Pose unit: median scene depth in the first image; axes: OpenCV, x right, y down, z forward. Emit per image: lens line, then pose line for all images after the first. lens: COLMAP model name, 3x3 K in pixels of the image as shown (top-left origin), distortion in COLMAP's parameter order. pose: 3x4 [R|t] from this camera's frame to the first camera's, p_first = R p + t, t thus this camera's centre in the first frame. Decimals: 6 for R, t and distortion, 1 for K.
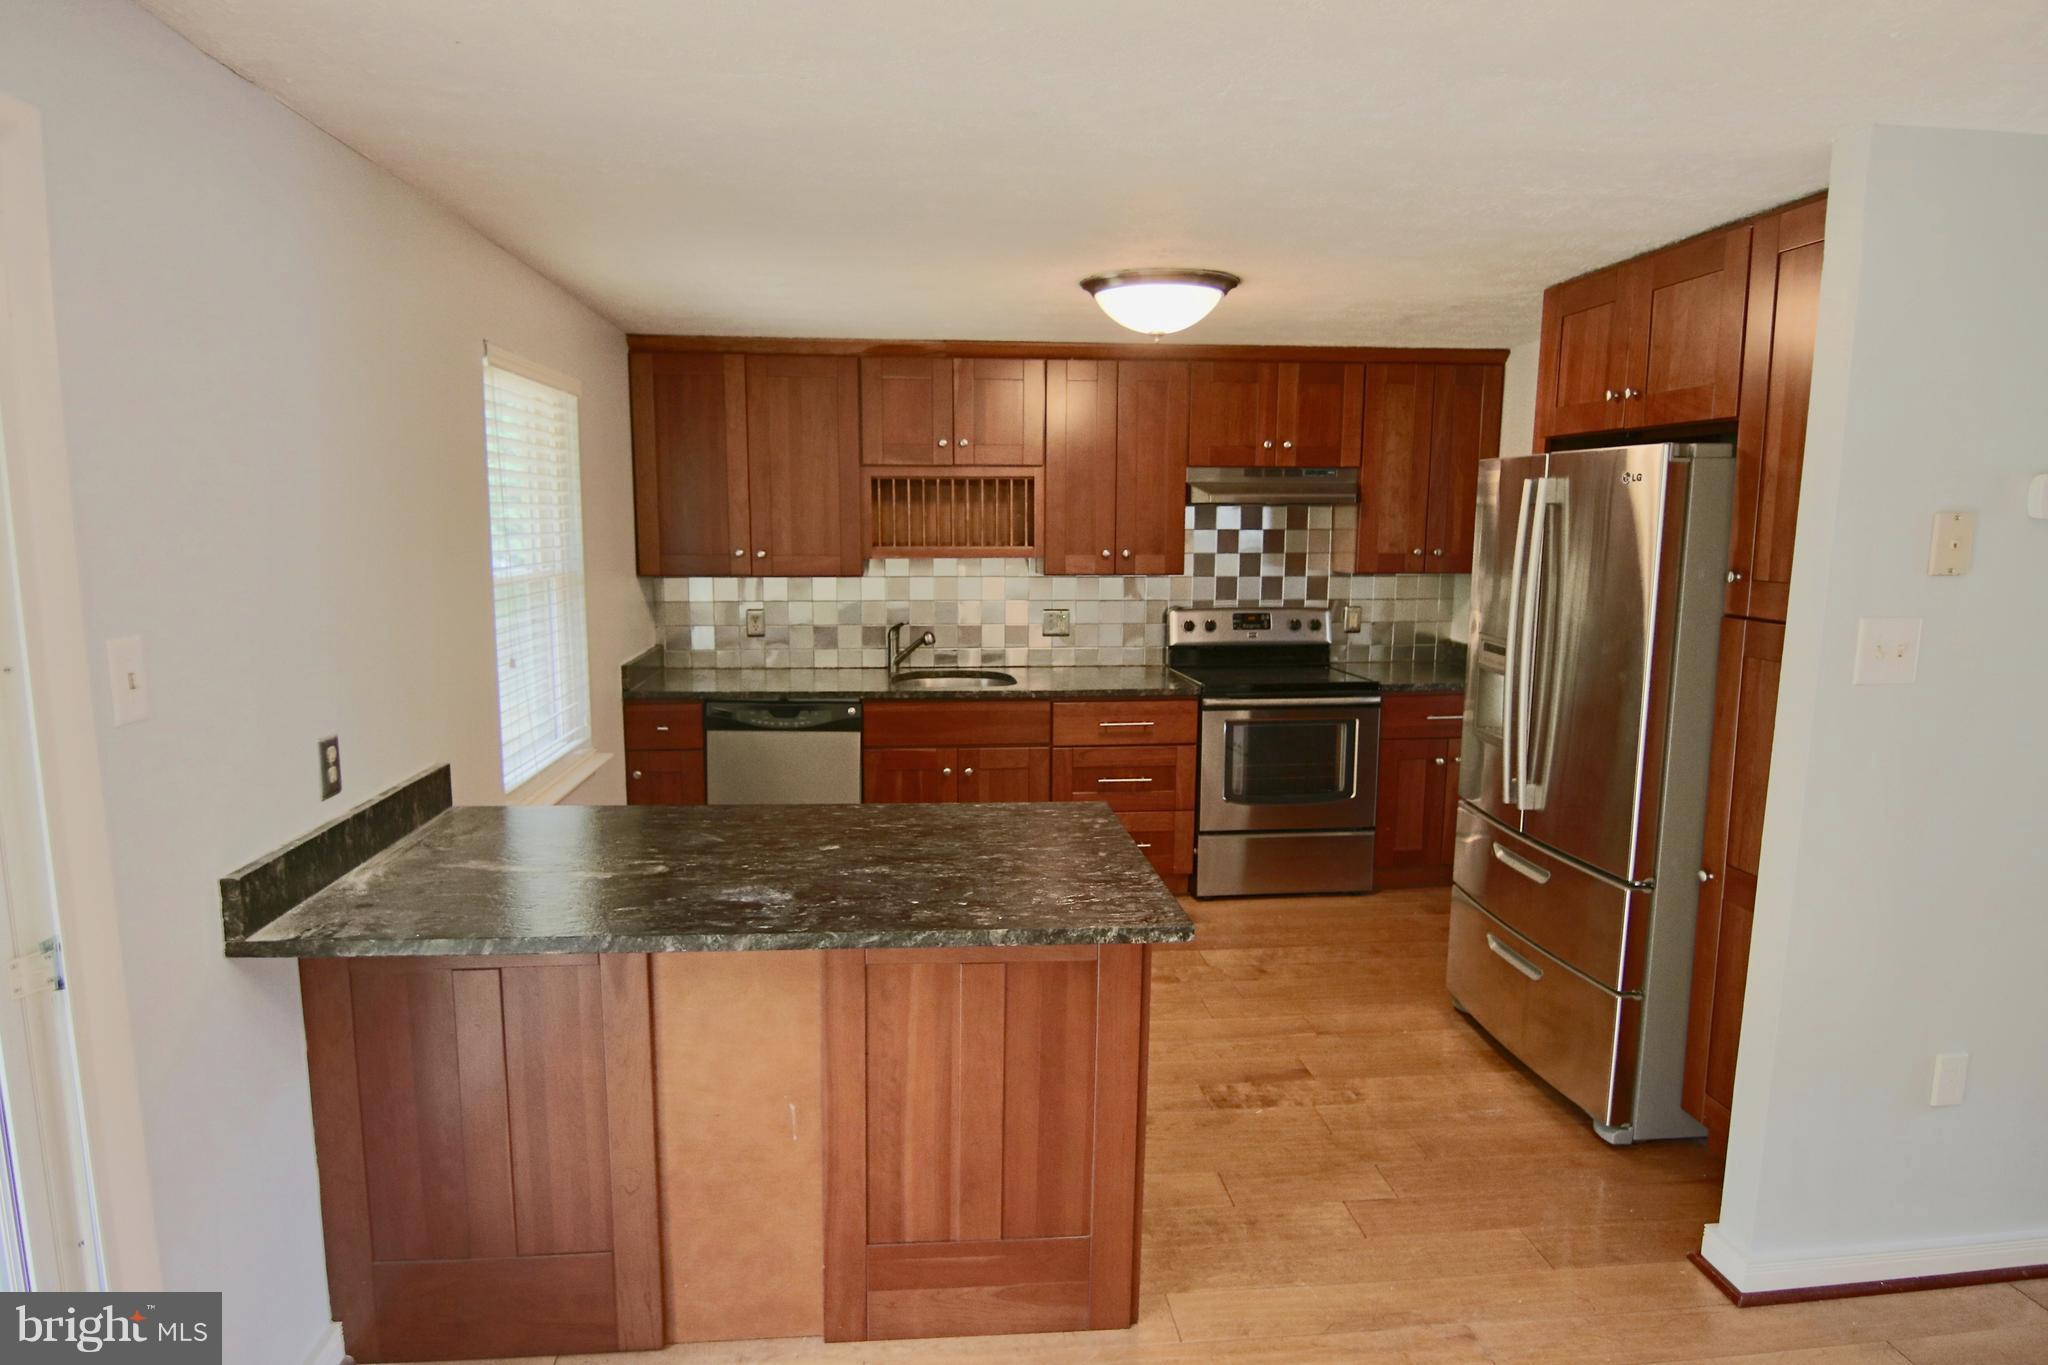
lens RADIAL K [[1158.8, 0, 1020.7], [0, 1158.8, 693.0], [0, 0, 1]] dist [-0.002925, -0.018578]
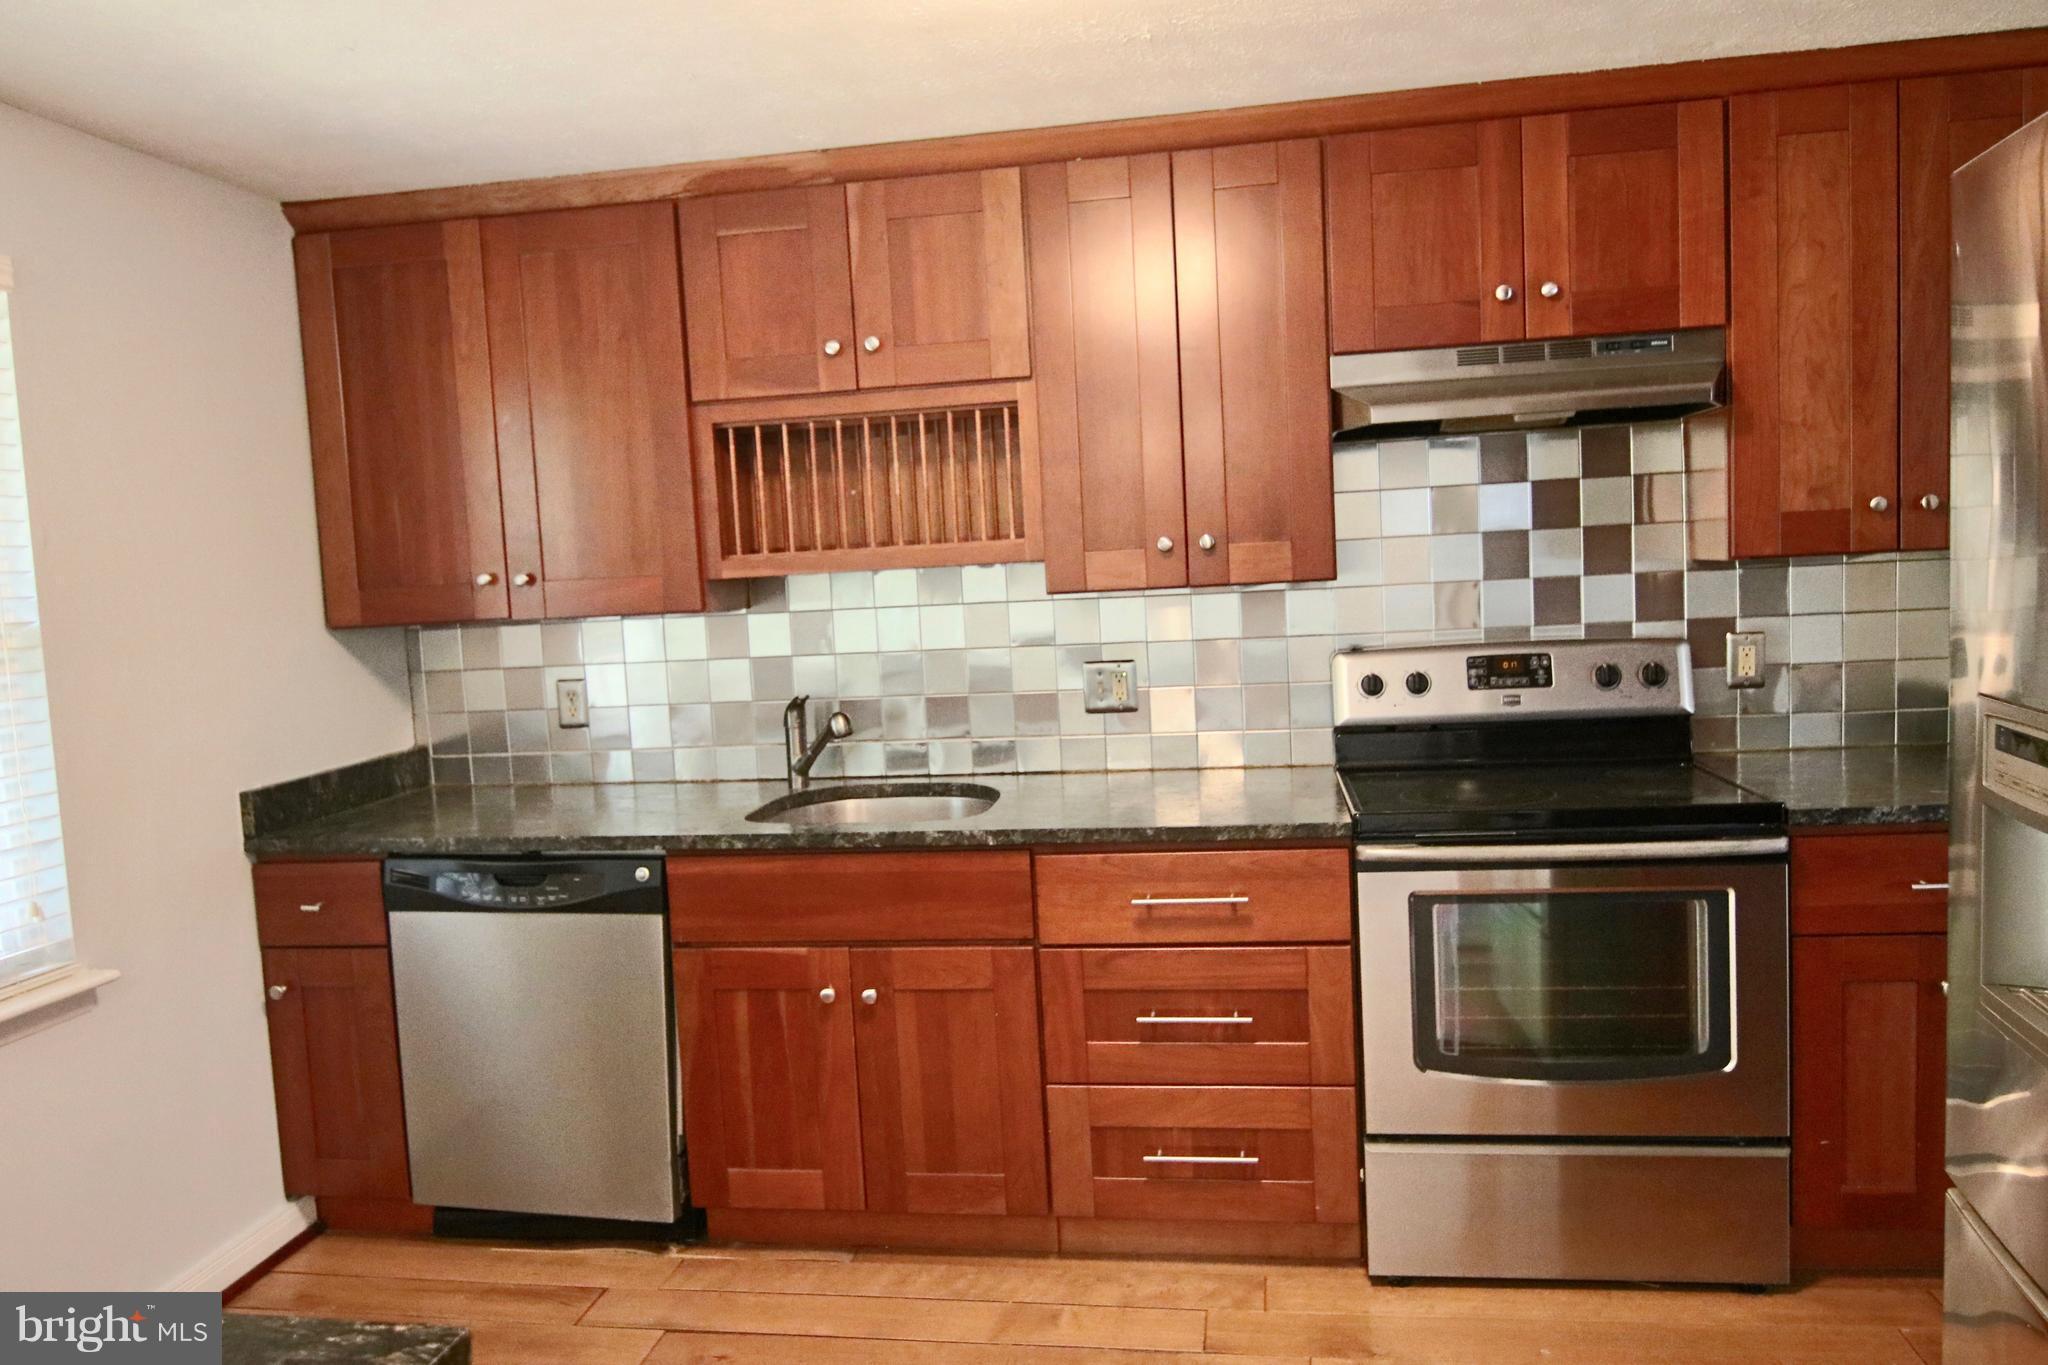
lens RADIAL K [[1465.4, 0, 1021.6], [0, 1465.4, 694.3], [0, 0, 1]] dist [0.007343, -0.041119]
pose [[0.964257, -0.028803, -0.263399, 0.177913], [0.015758, 0.998548, -0.051505, -0.026169], [0.264500, 0.045514, 0.963311, 0.391345]]
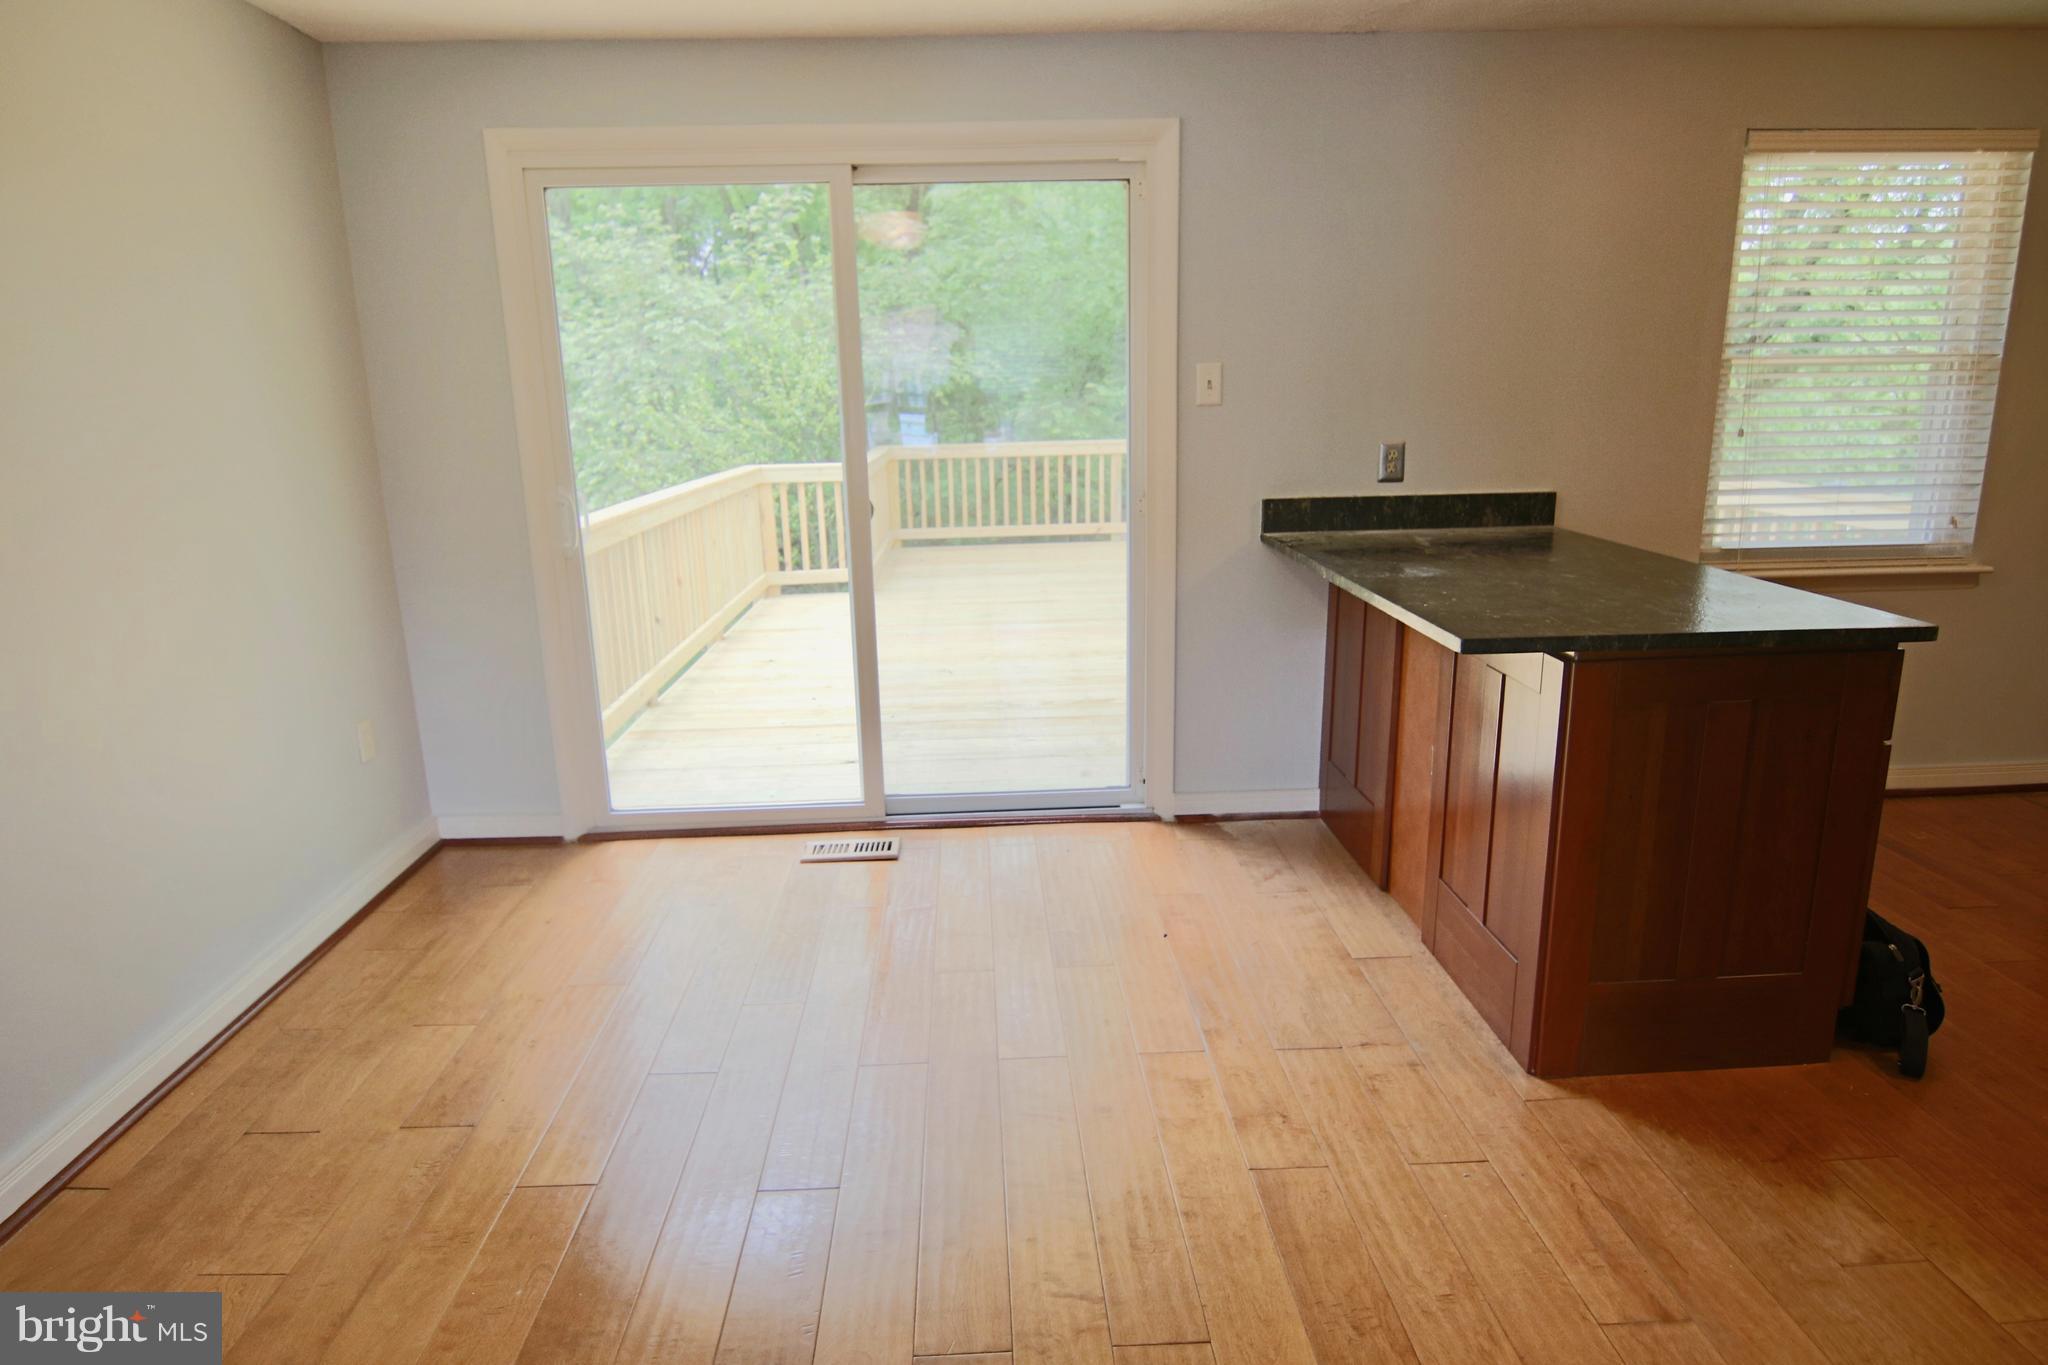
lens RADIAL K [[1245.5, 0, 1018.0], [0, 1245.5, 704.3], [0, 0, 1]] dist [0.001450, -0.027913]
pose [[-0.057575, 0.239827, -0.969107, 0.516649], [-0.124720, 0.961385, 0.245325, 0.011870], [0.990520, 0.134991, -0.025440, 0.252771]]
